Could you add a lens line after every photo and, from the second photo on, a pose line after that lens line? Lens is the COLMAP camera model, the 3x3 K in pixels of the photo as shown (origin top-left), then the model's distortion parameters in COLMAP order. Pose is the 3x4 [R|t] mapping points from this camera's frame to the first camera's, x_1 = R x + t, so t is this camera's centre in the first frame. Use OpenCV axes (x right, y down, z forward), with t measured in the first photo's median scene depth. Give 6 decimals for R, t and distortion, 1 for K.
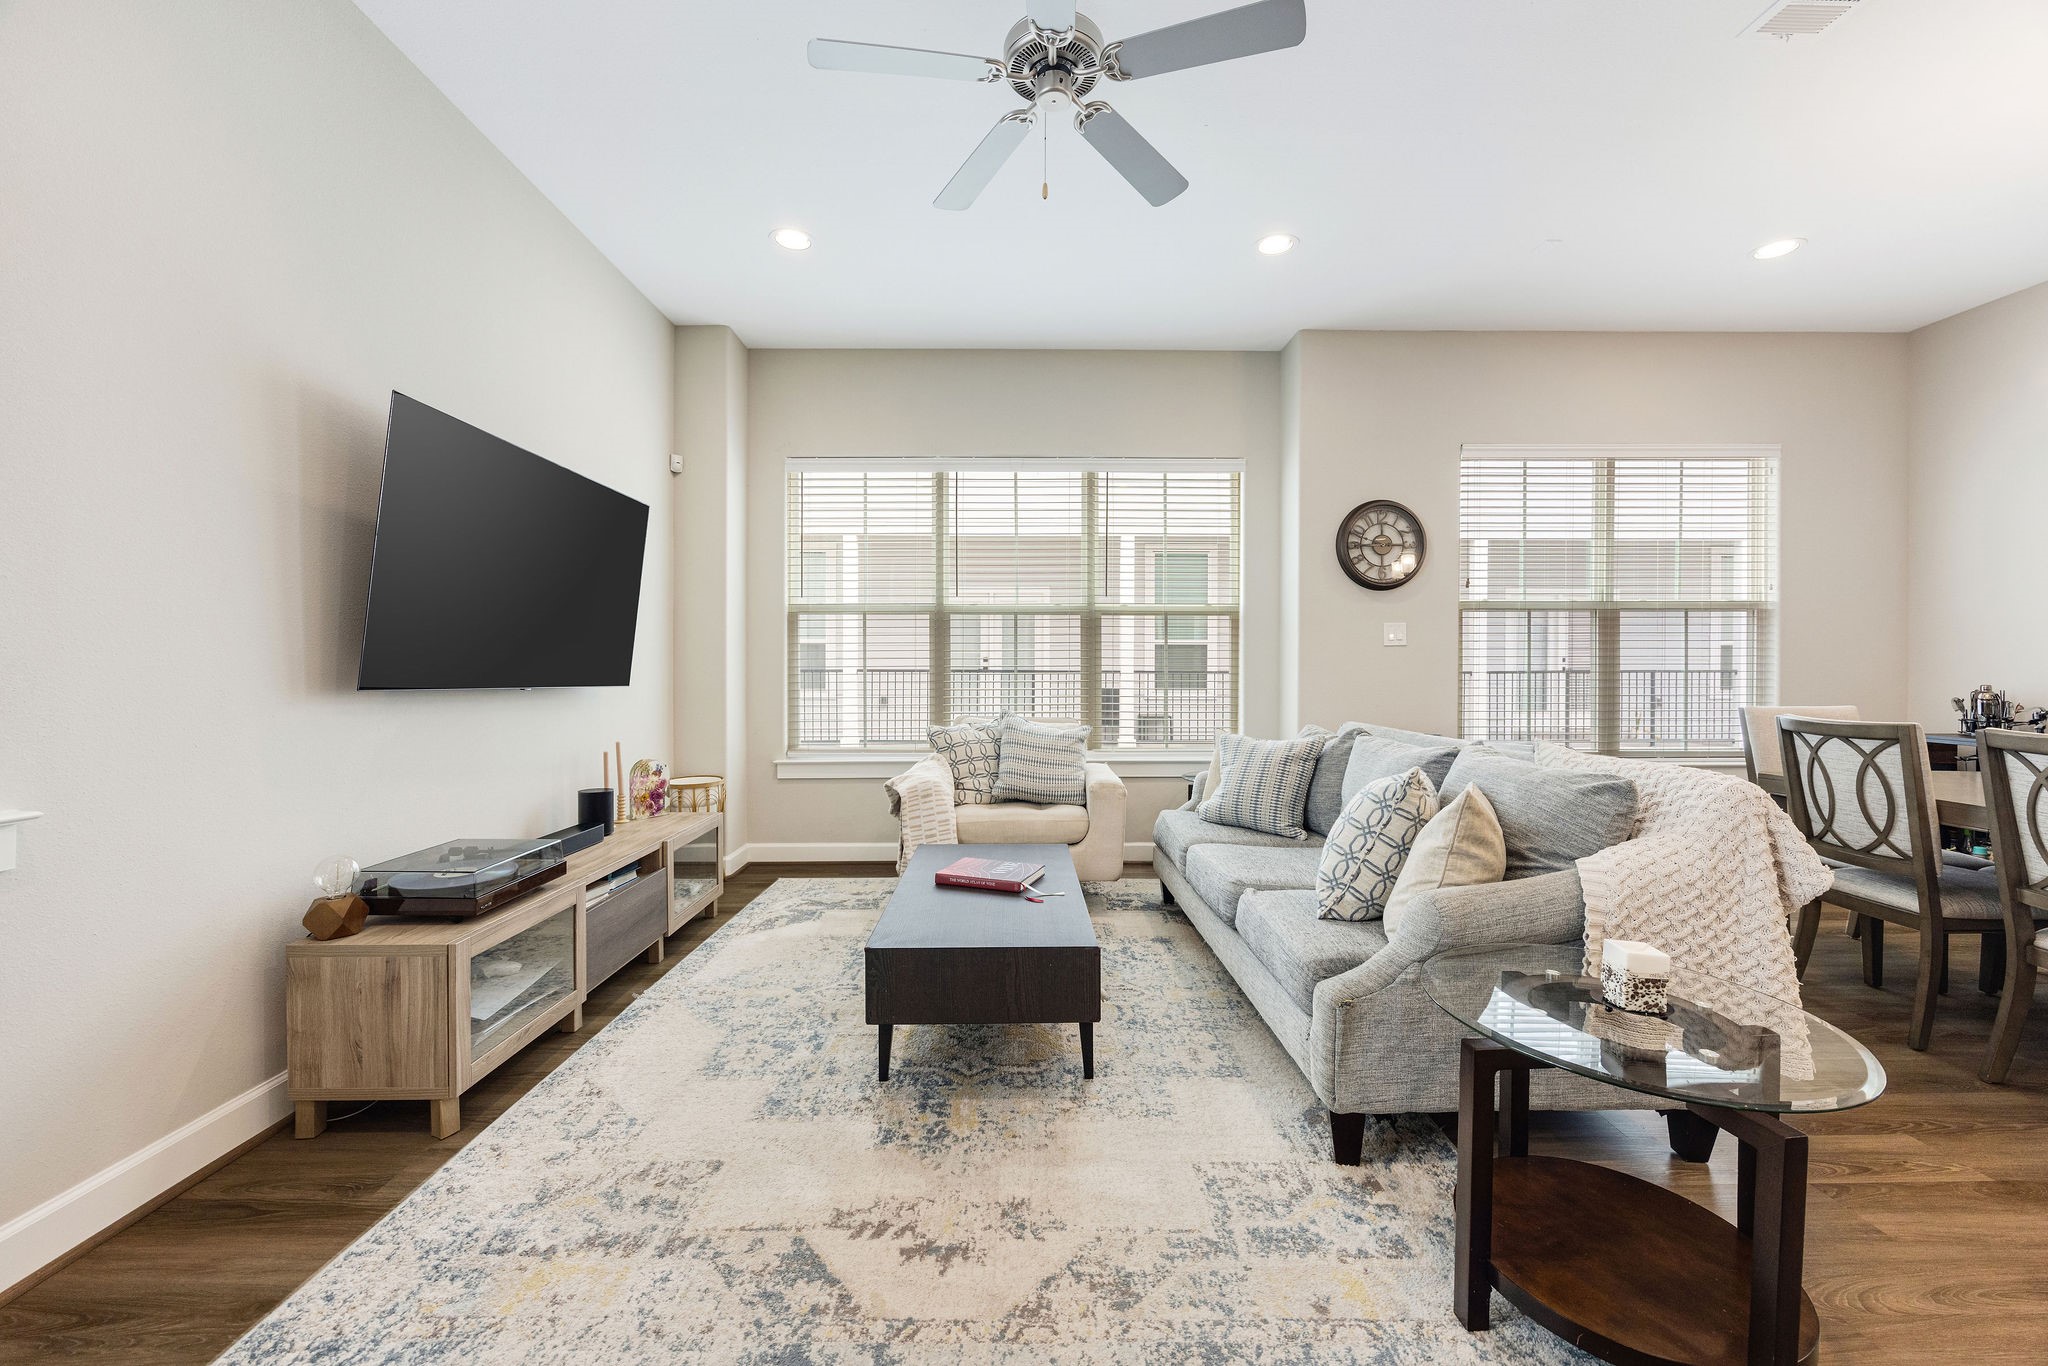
lens RADIAL K [[785.1, 0, 1024.0], [0, 785.1, 683.0], [0, 0, 1]] dist [0.000132, 0.000091]
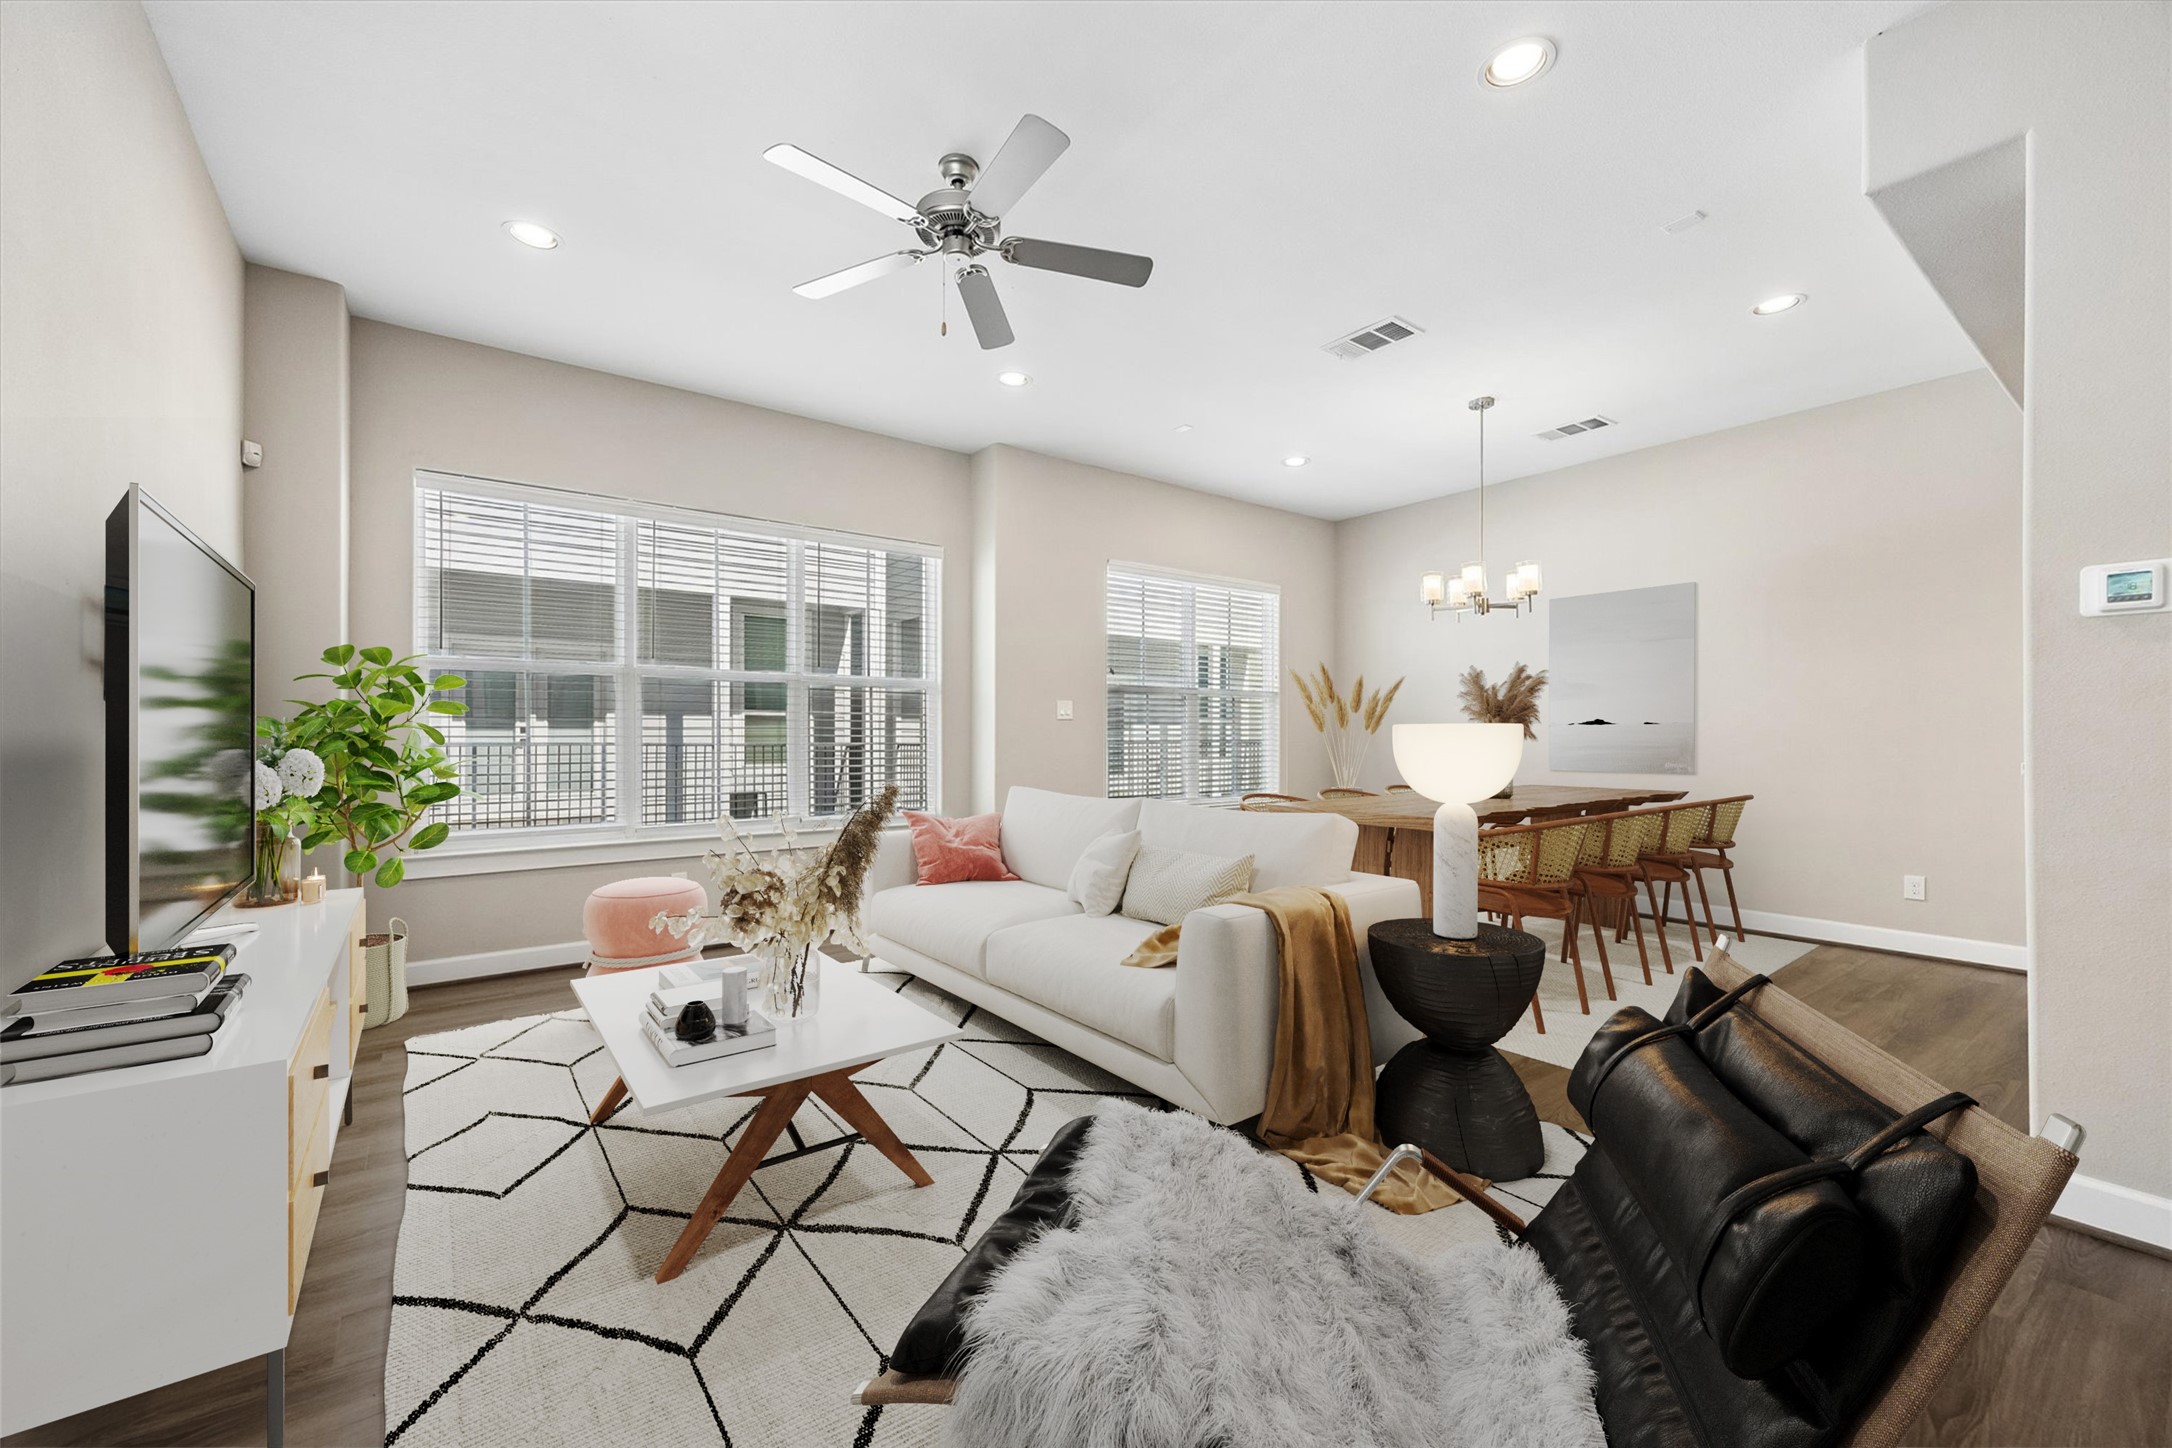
lens RADIAL K [[853.7, 0, 1086.0], [0, 853.7, 724.0], [0, 0, 1]] dist [-0.000585, -0.000069]
pose [[0.805766, 0.005335, 0.592211, -0.305963], [0.013783, 0.999520, -0.027757, -0.003171], [-0.592074, 0.030528, 0.805305, -0.067650]]
